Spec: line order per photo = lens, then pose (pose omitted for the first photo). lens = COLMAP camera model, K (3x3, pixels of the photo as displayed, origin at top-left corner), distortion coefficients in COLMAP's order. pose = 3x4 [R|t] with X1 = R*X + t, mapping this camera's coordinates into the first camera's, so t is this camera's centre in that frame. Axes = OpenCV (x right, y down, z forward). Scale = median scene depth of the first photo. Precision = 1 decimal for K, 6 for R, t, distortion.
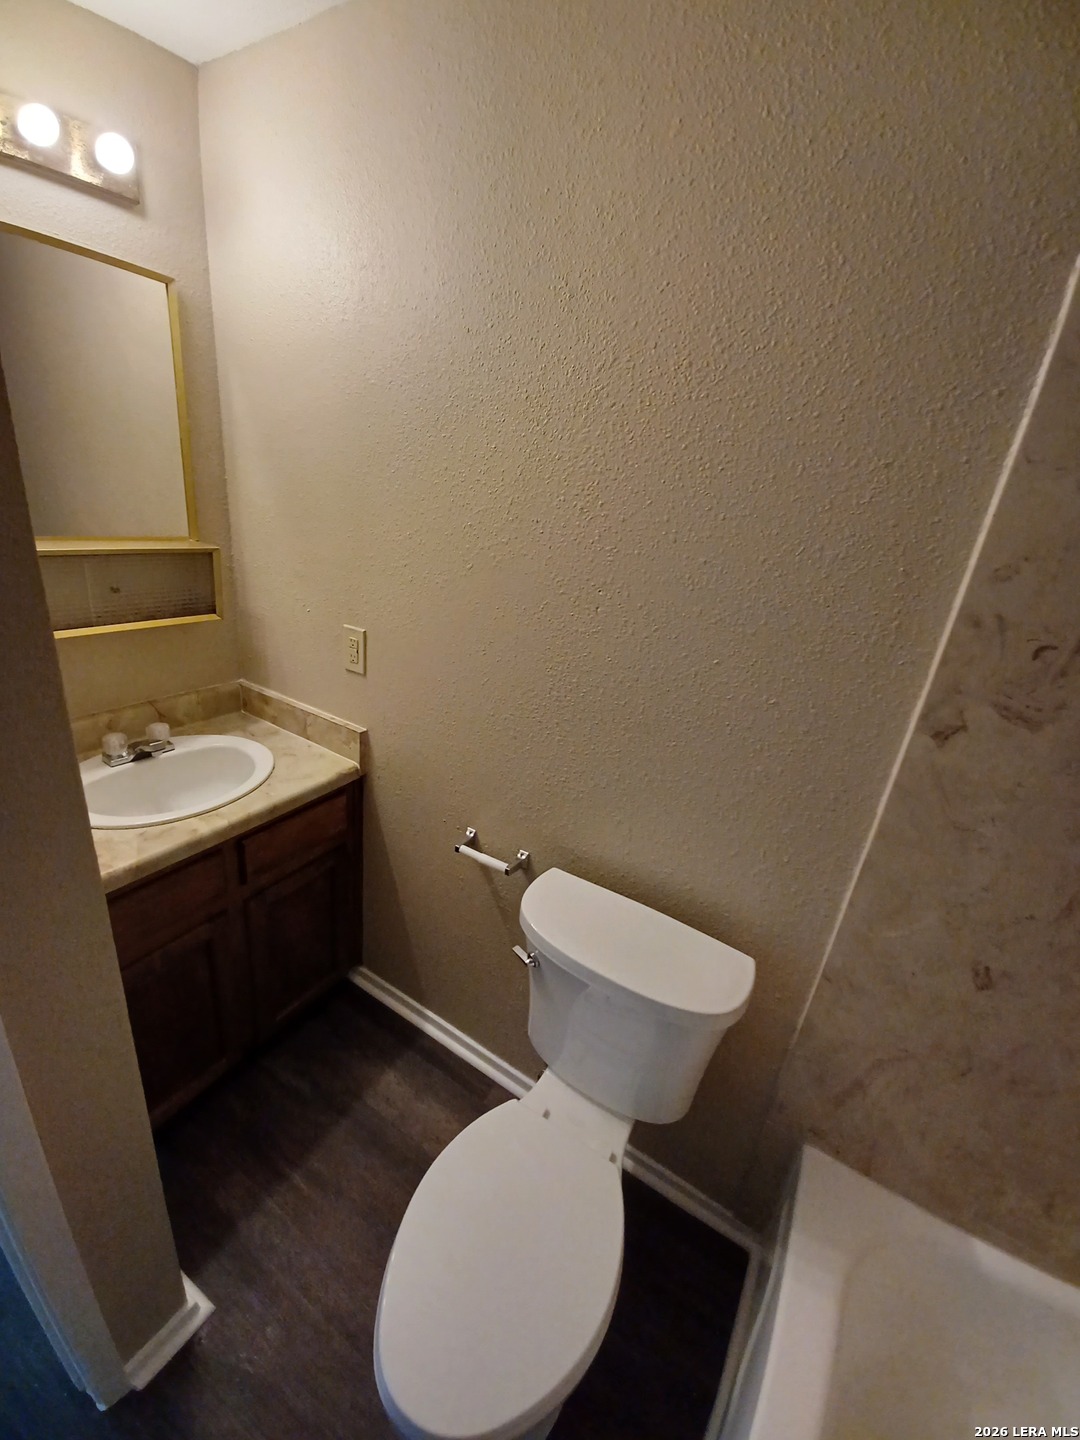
lens RADIAL K [[569.8, 0, 540.0], [0, 569.8, 720.0], [0, 0, 1]] dist [0.021277, -0.020954]
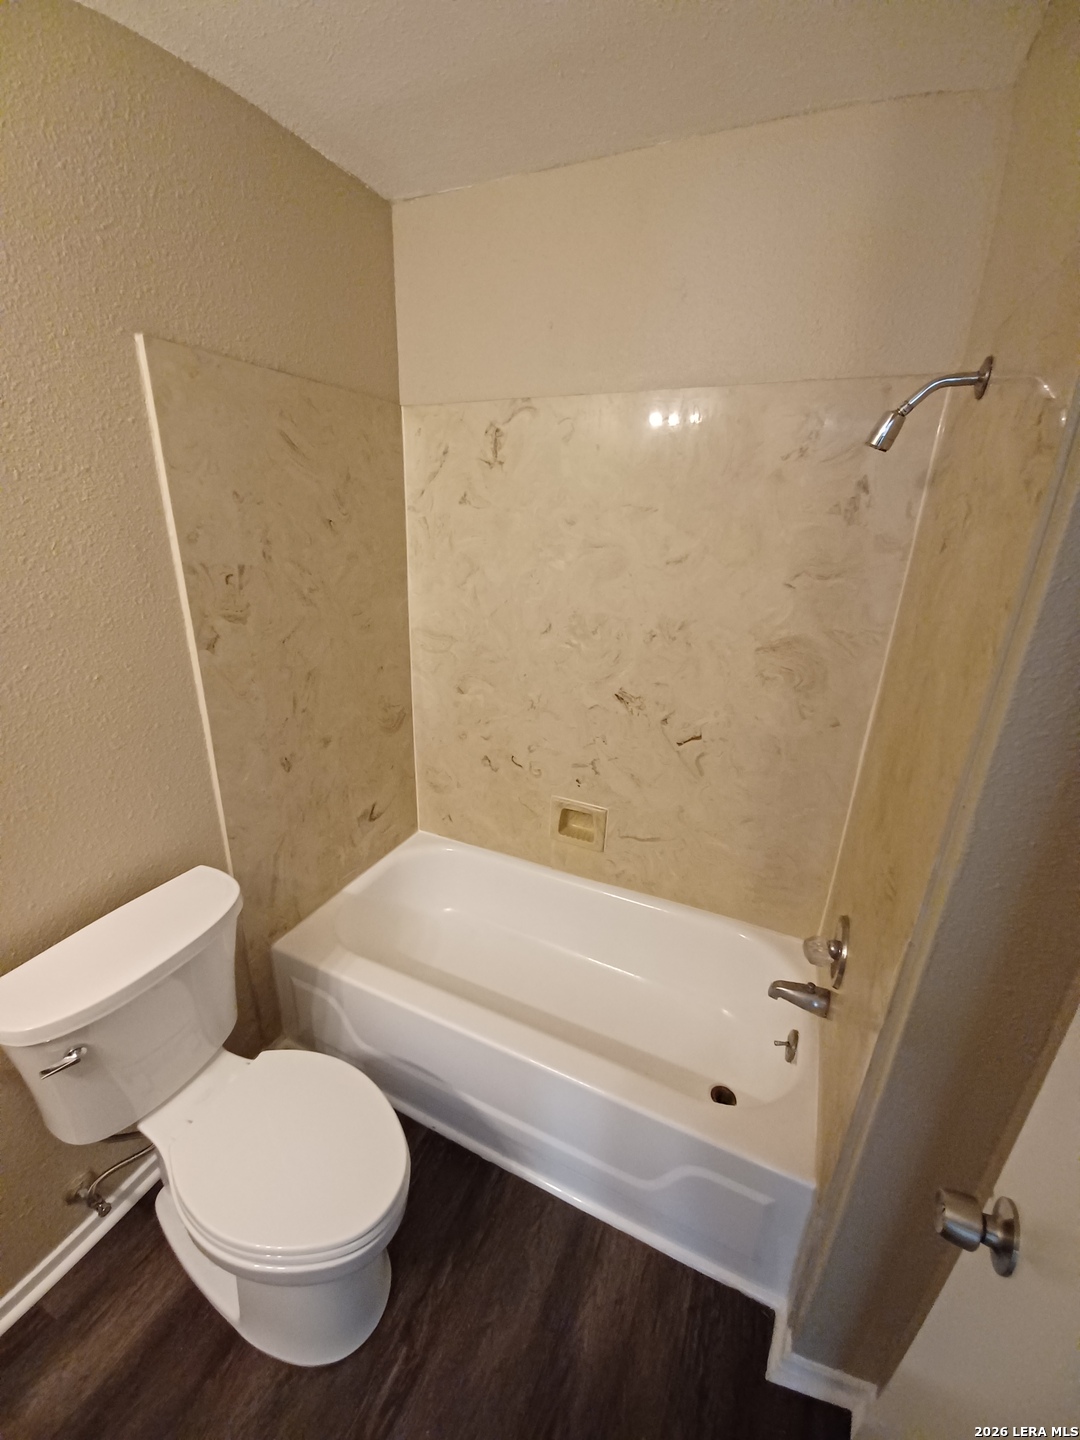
lens RADIAL K [[569.8, 0, 540.0], [0, 569.8, 720.0], [0, 0, 1]] dist [0.021277, -0.020954]
pose [[-0.131435, -0.446803, 0.884925, -0.850805], [0.312080, 0.828631, 0.464733, -0.243607], [-0.940920, 0.337249, 0.030527, 0.184907]]
